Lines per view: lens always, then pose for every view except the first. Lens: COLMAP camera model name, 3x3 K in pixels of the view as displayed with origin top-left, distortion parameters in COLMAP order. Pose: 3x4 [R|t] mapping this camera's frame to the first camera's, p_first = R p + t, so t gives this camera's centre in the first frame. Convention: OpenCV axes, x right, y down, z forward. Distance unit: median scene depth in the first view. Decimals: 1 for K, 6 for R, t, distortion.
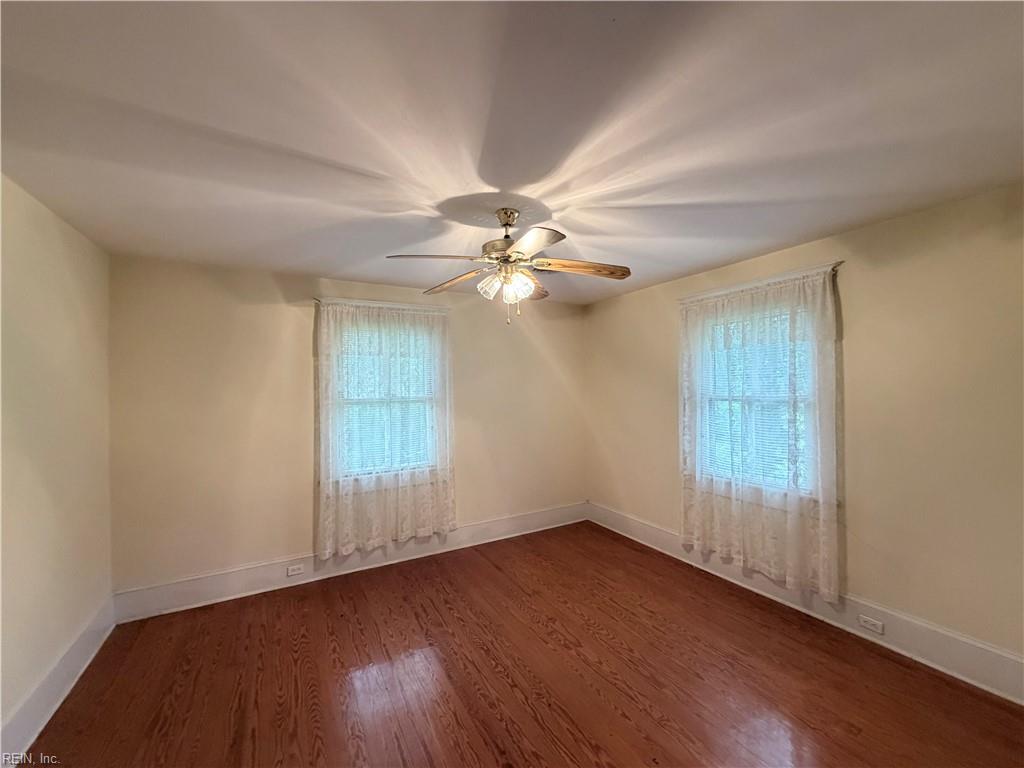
lens RADIAL K [[407.0, 0, 509.9], [0, 407.0, 384.0], [0, 0, 1]] dist [0.000782, 0.000474]
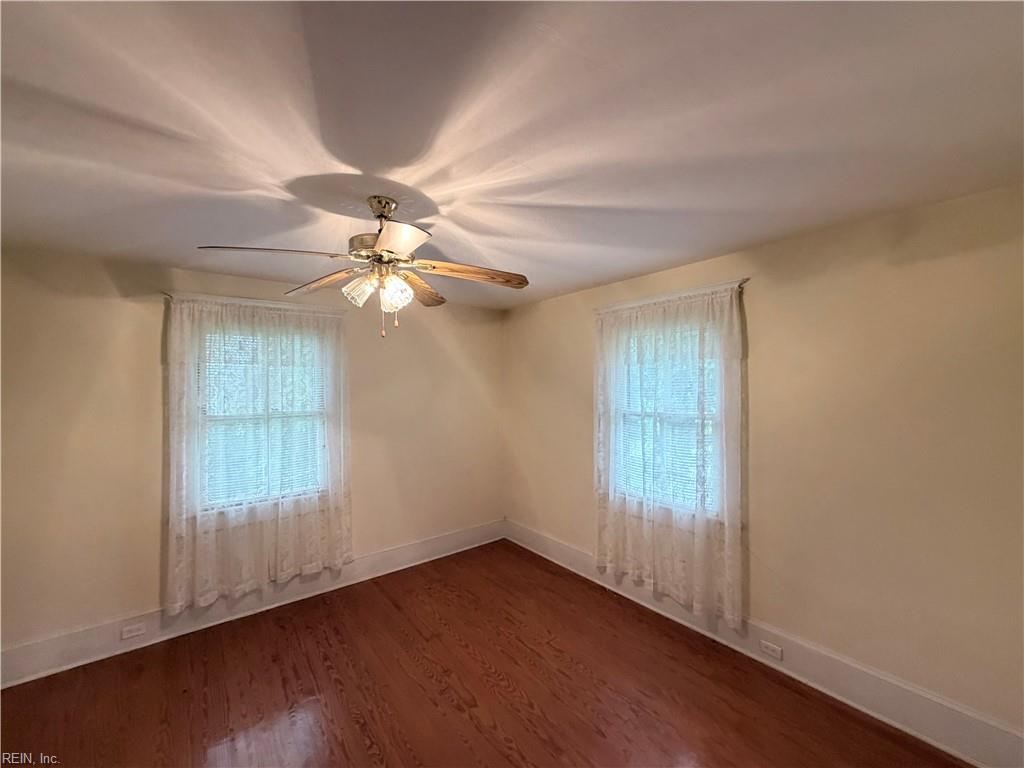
lens RADIAL K [[407.0, 0, 509.9], [0, 407.0, 384.0], [0, 0, 1]] dist [0.000782, 0.000474]
pose [[0.988235, 0.006557, 0.152800, 0.087152], [-0.006962, 0.999974, 0.002113, -0.039275], [-0.152782, -0.003152, 0.988255, 0.101993]]
